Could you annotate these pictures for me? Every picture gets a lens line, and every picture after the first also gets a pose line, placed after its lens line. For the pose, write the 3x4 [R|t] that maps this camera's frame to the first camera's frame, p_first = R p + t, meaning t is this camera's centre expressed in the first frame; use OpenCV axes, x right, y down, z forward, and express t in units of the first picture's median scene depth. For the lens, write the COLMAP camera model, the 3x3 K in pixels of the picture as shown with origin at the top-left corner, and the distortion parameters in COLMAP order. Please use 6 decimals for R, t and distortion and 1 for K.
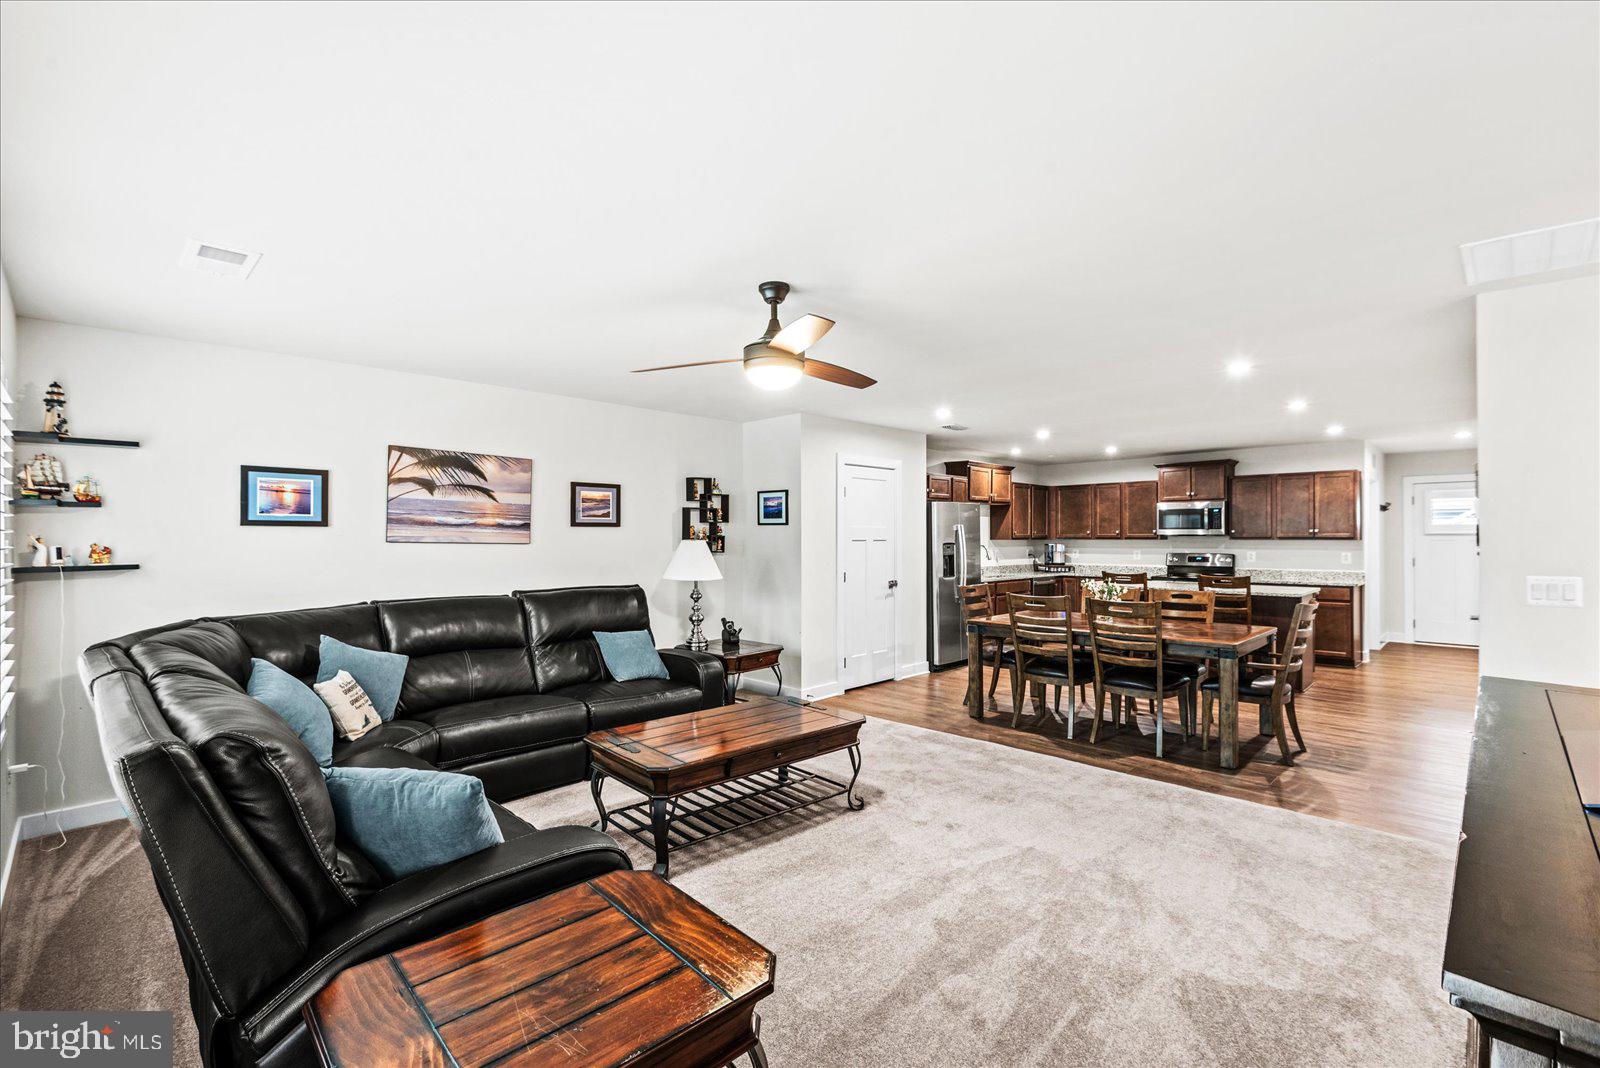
lens RADIAL K [[706.4, 0, 790.3], [0, 706.4, 539.9], [0, 0, 1]] dist [0.008219, -0.004153]
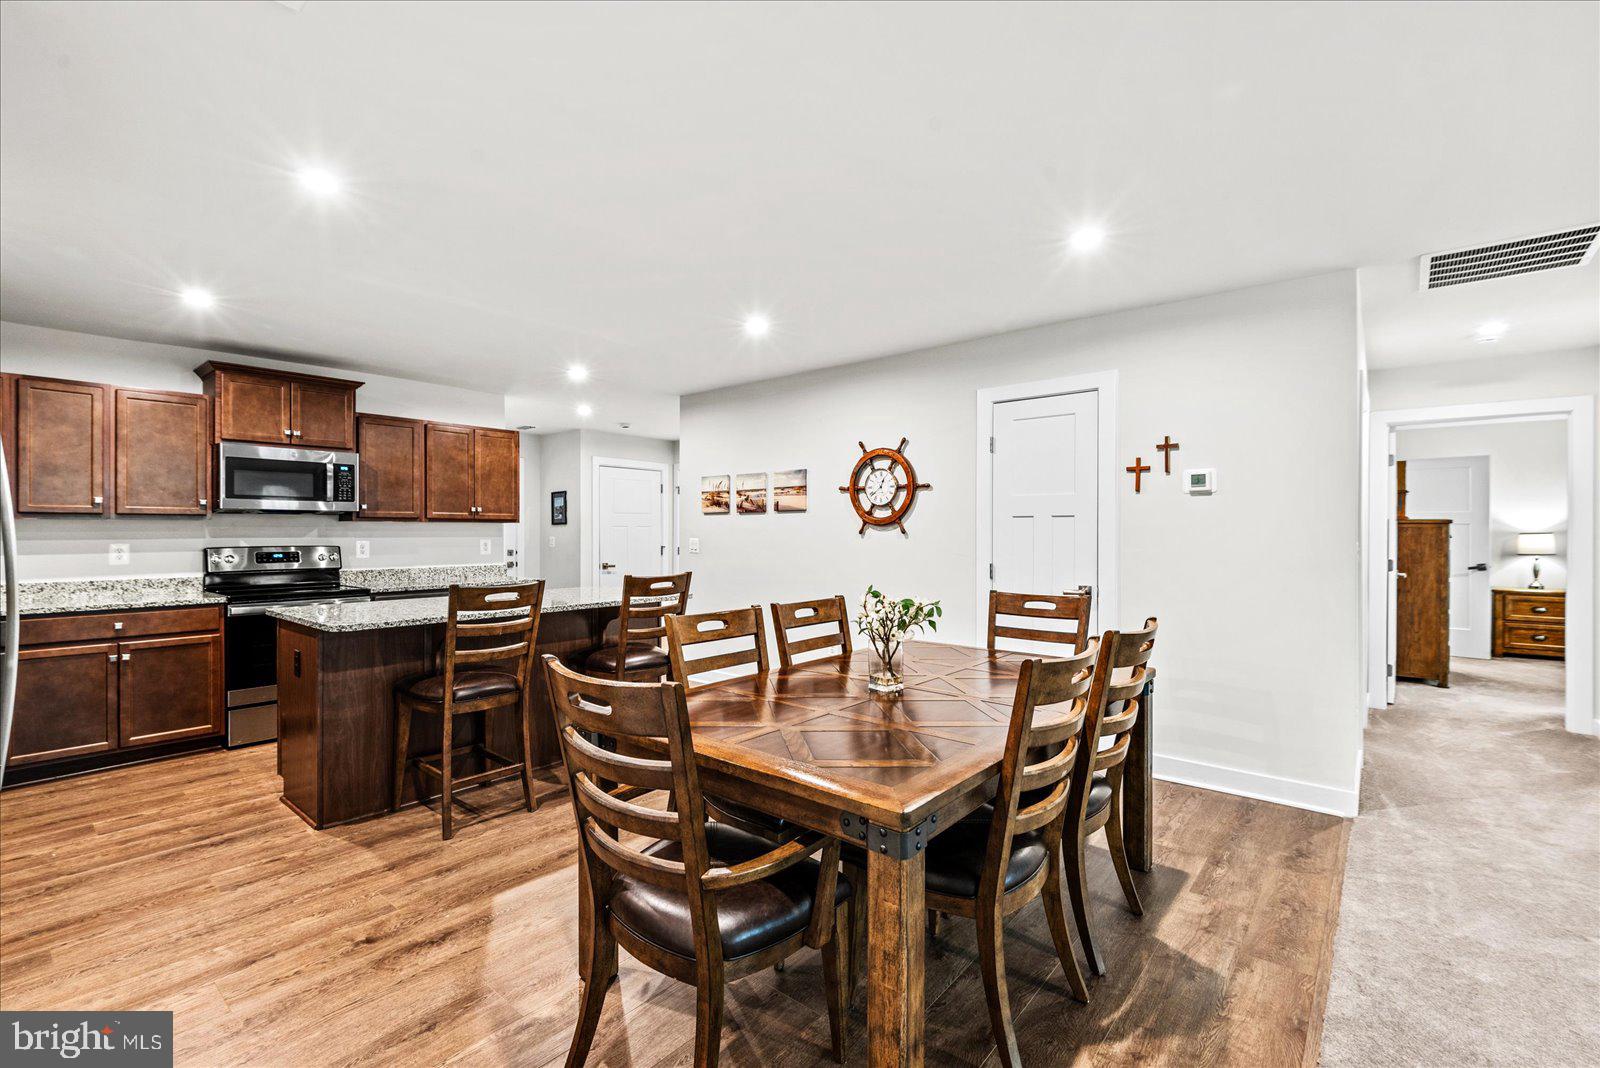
lens RADIAL K [[706.4, 0, 815.7], [0, 706.4, 534.9], [0, 0, 1]] dist [0.008219, -0.004153]
pose [[-0.094320, -0.004482, 0.995532, 0.010935], [0.003946, 0.999980, 0.004876, 0.013778], [-0.995534, 0.004388, -0.094300, 0.980420]]
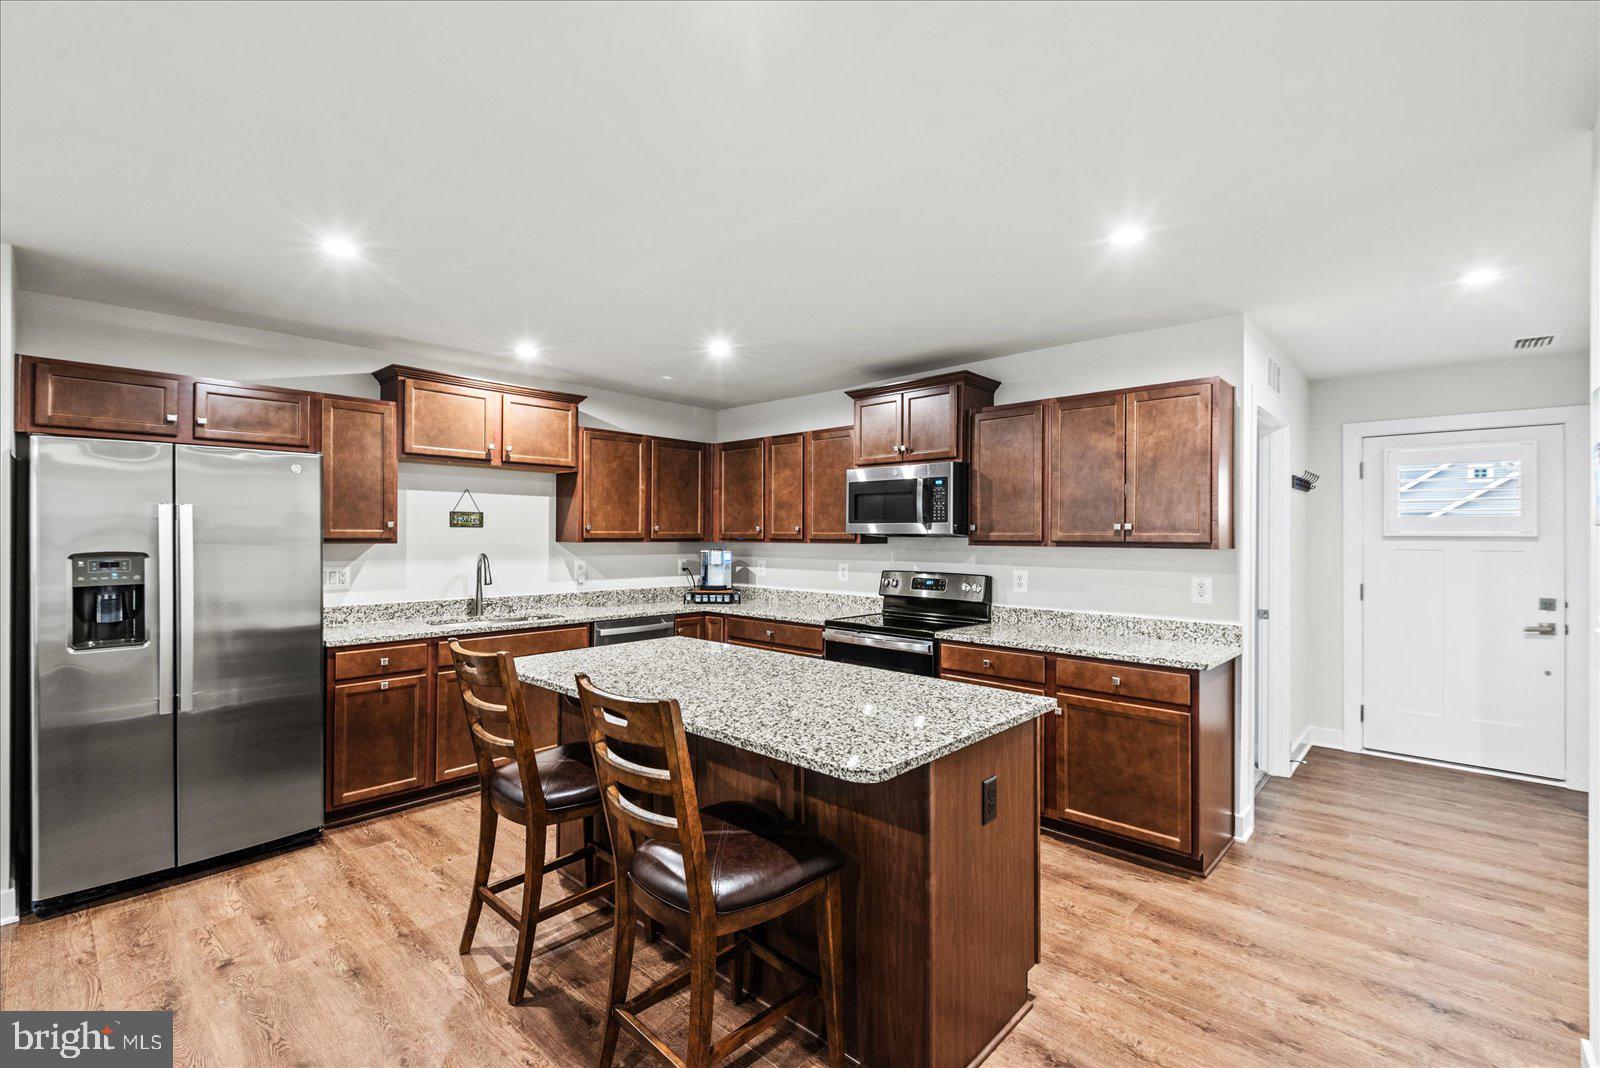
lens RADIAL K [[706.4, 0, 796.3], [0, 706.4, 537.6], [0, 0, 1]] dist [0.008219, -0.004153]
pose [[0.999486, 0.006144, 0.031464, 0.709987], [-0.006145, 0.999981, -0.000038, -0.007032], [-0.031463, -0.000156, 0.999505, 0.782907]]
